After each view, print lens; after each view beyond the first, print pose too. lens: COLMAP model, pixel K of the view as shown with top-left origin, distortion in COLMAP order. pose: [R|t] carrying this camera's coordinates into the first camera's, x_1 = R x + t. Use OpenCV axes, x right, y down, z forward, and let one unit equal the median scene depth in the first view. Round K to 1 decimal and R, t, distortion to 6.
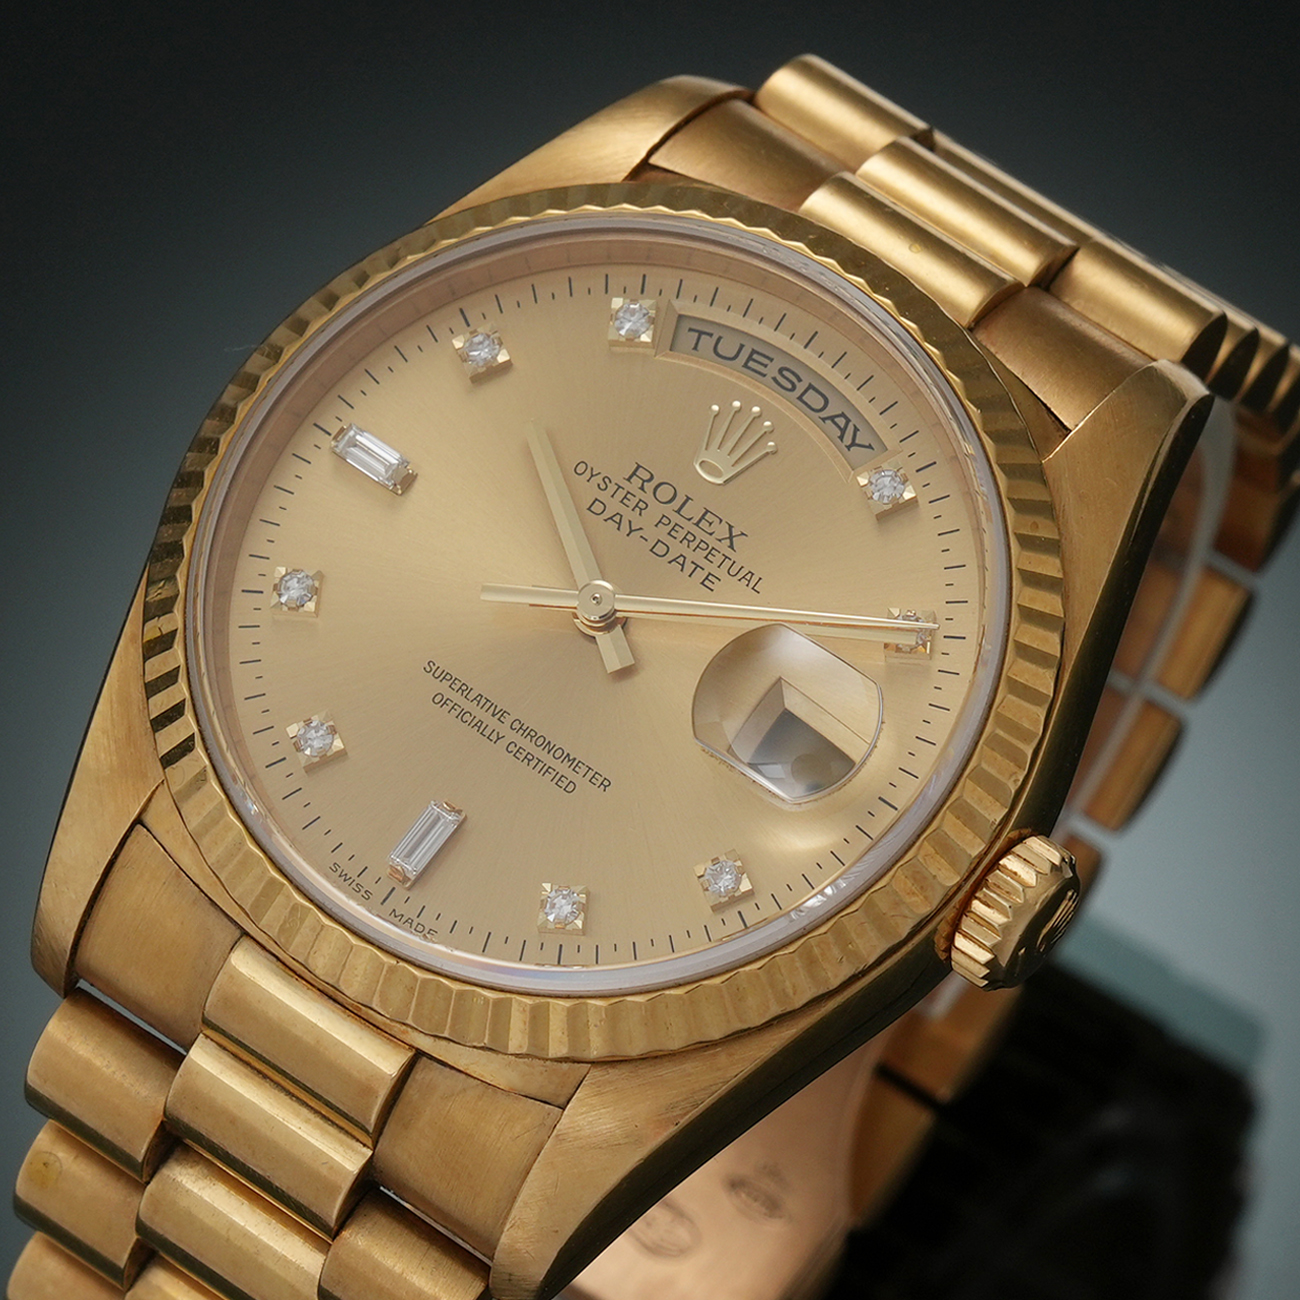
lens RADIAL K [[8544.2, 0, 650.0], [0, 8544.2, 650.0], [0, 0, 1]] dist [-0.572796, 5.522741]
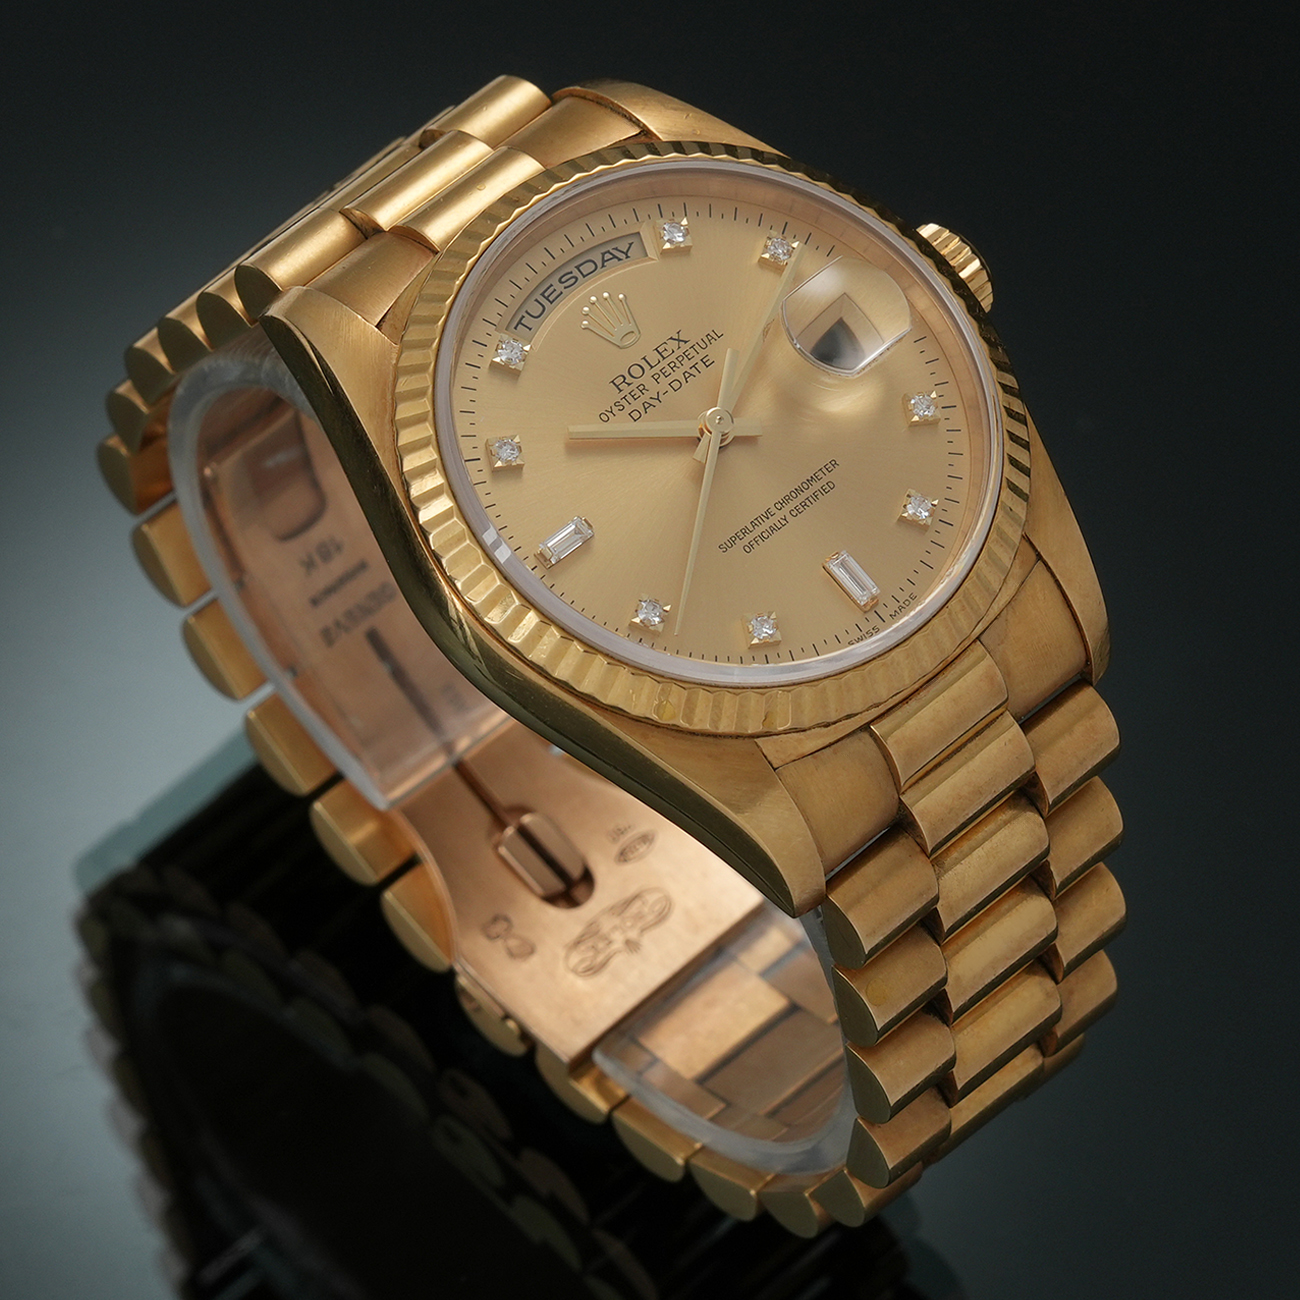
lens RADIAL K [[8544.2, 0, 650.0], [0, 8544.2, 650.0], [0, 0, 1]] dist [-0.572796, 5.522741]
pose [[0.154255, -0.816182, 0.556824, -0.827825], [0.825302, 0.416286, 0.381553, -0.539893], [-0.543215, 0.400692, 0.737810, -0.031168]]
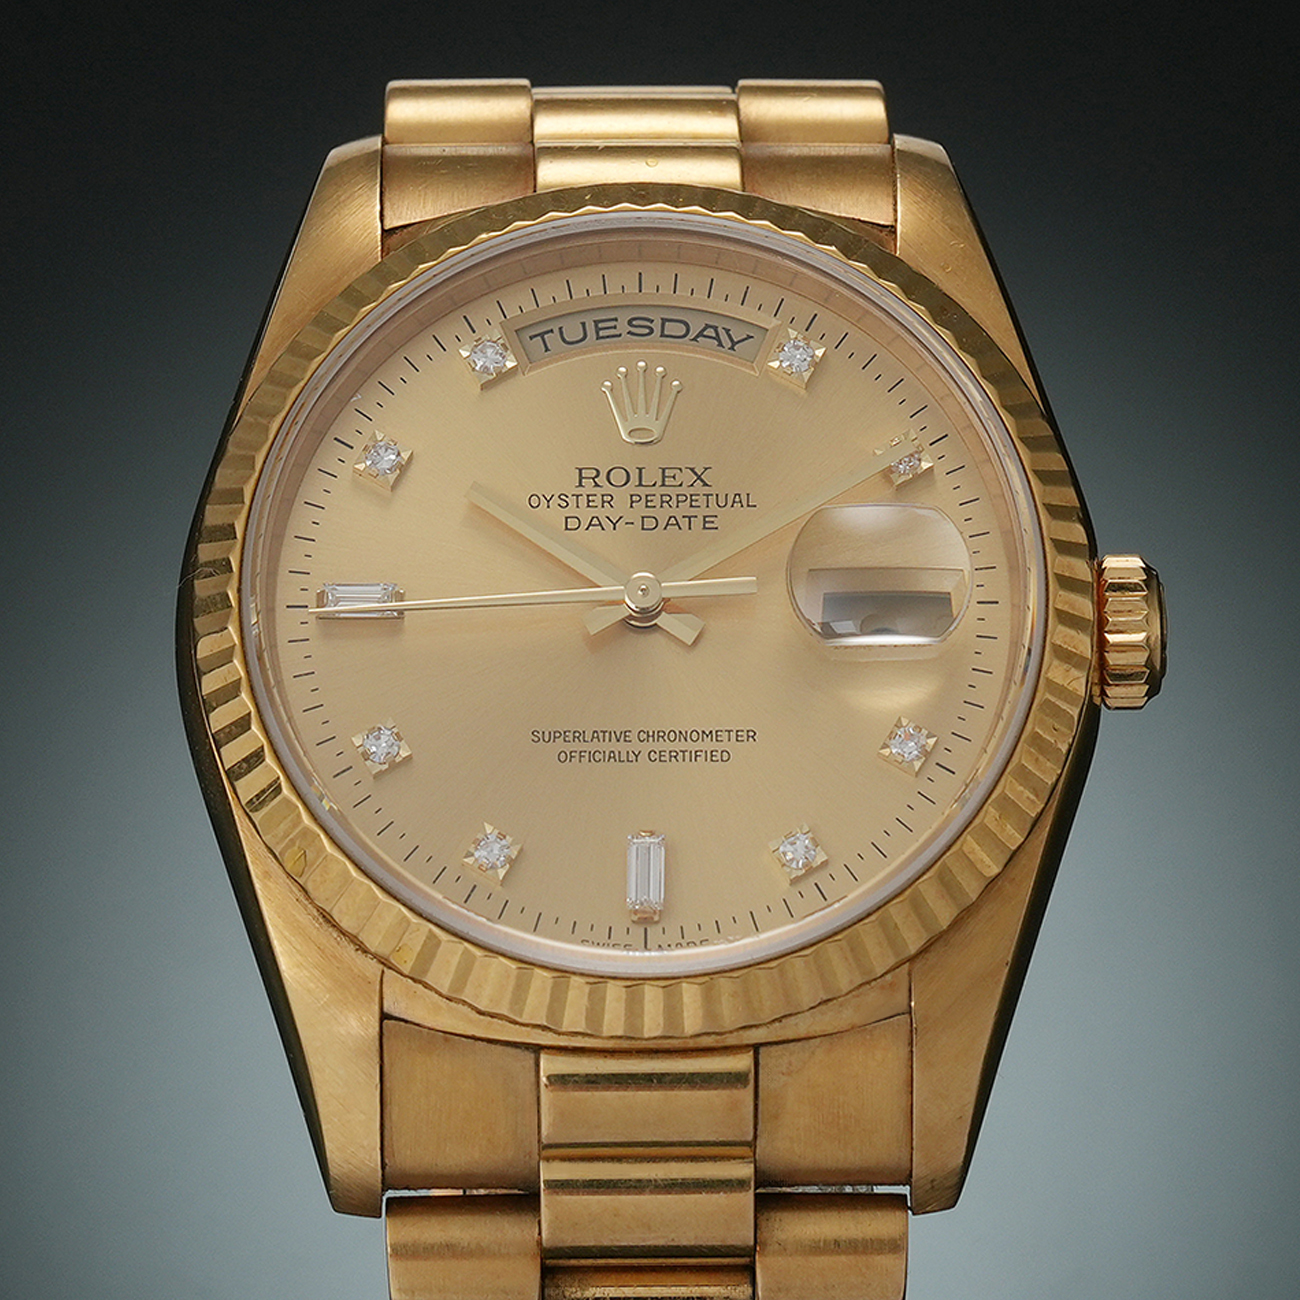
lens RADIAL K [[8544.2, 0, 650.0], [0, 8544.2, 650.0], [0, 0, 1]] dist [-0.572796, 5.522741]
pose [[0.786932, -0.526883, 0.321143, -0.338597], [0.529095, 0.843971, 0.088160, -0.089885], [-0.317486, 0.100539, 0.942918, 0.026020]]
